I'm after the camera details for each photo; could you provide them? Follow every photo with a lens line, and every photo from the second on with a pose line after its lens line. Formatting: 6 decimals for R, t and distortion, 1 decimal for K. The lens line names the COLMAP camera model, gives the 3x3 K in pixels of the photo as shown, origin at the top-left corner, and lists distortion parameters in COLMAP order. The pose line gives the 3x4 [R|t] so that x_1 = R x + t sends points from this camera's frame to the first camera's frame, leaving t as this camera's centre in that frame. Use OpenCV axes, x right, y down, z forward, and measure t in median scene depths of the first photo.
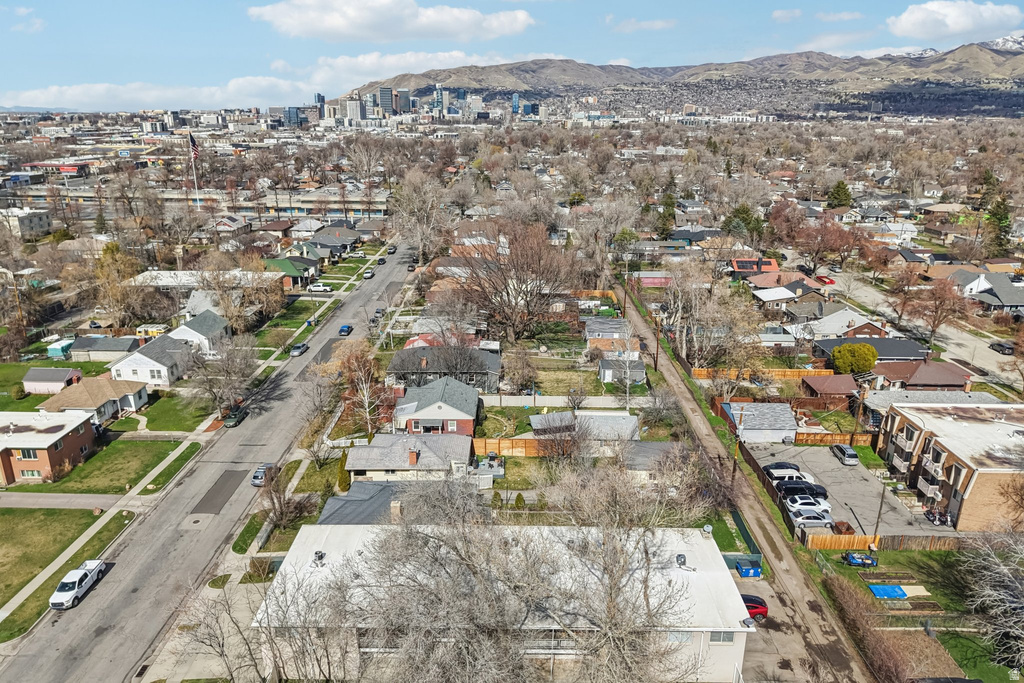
lens RADIAL K [[688.6, 0, 515.8], [0, 688.6, 339.8], [0, 0, 1]] dist [0.009278, -0.005379]
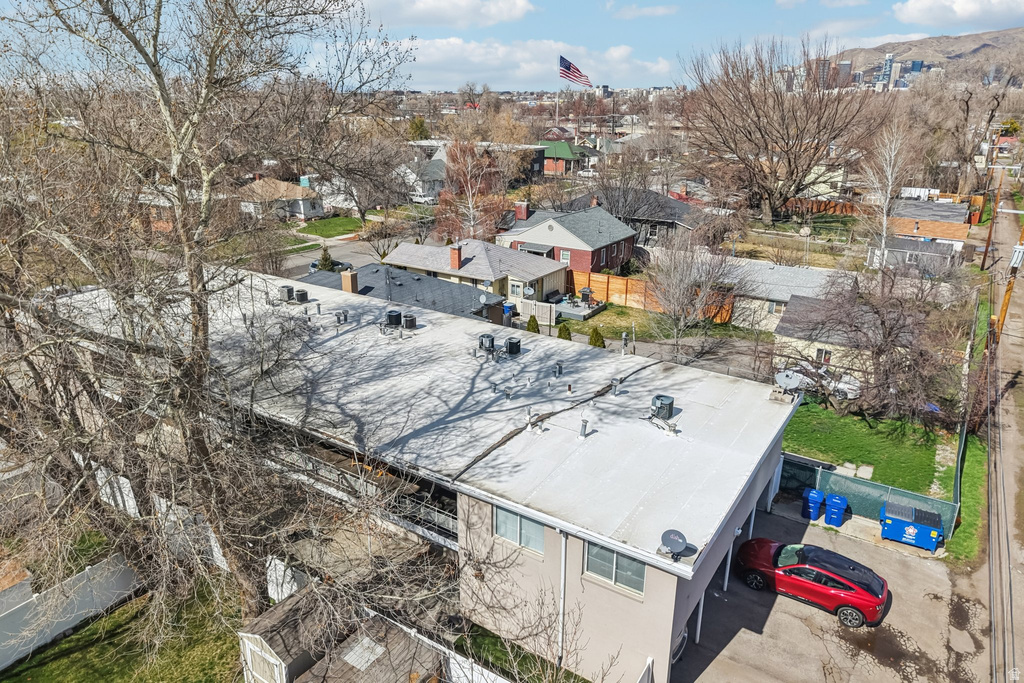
lens RADIAL K [[698.5, 0, 509.9], [0, 698.5, 325.1], [0, 0, 1]] dist [0.006284, -0.000269]
pose [[0.835799, 0.171232, -0.521651, 0.178500], [-0.171228, 0.984029, 0.048663, 0.124748], [0.521652, 0.048649, 0.851770, 0.273343]]
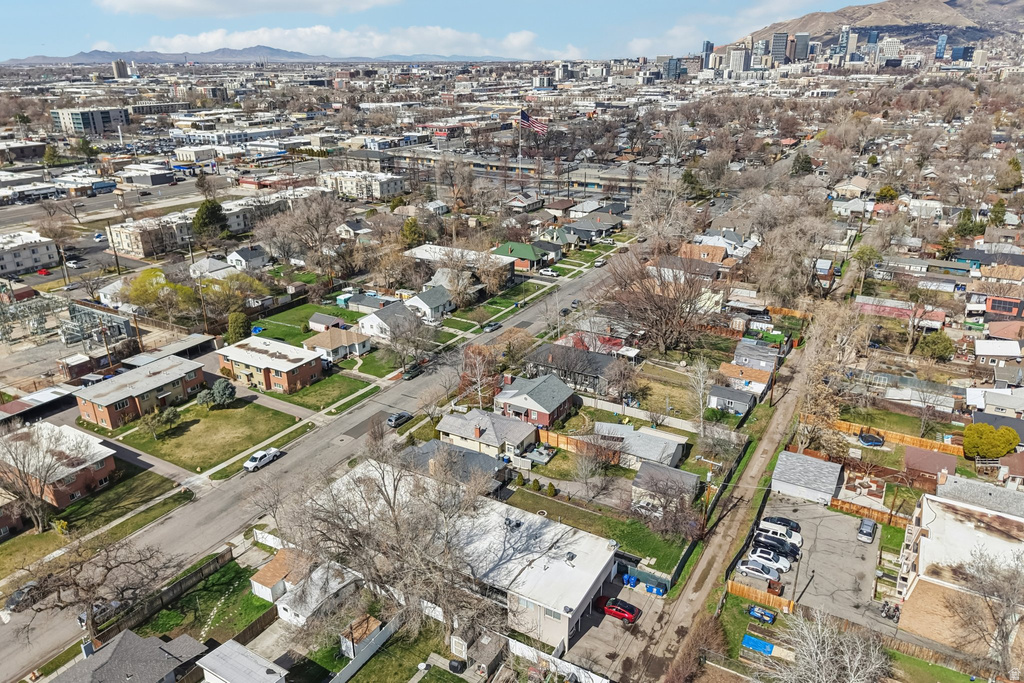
lens RADIAL K [[697.6, 0, 514.0], [0, 697.6, 357.3], [0, 0, 1]] dist [0.061218, -0.078055]
pose [[0.867457, 0.183692, -0.462359, 0.328417], [-0.144275, 0.982287, 0.119573, -0.093019], [0.476133, -0.037017, 0.878594, -0.098755]]
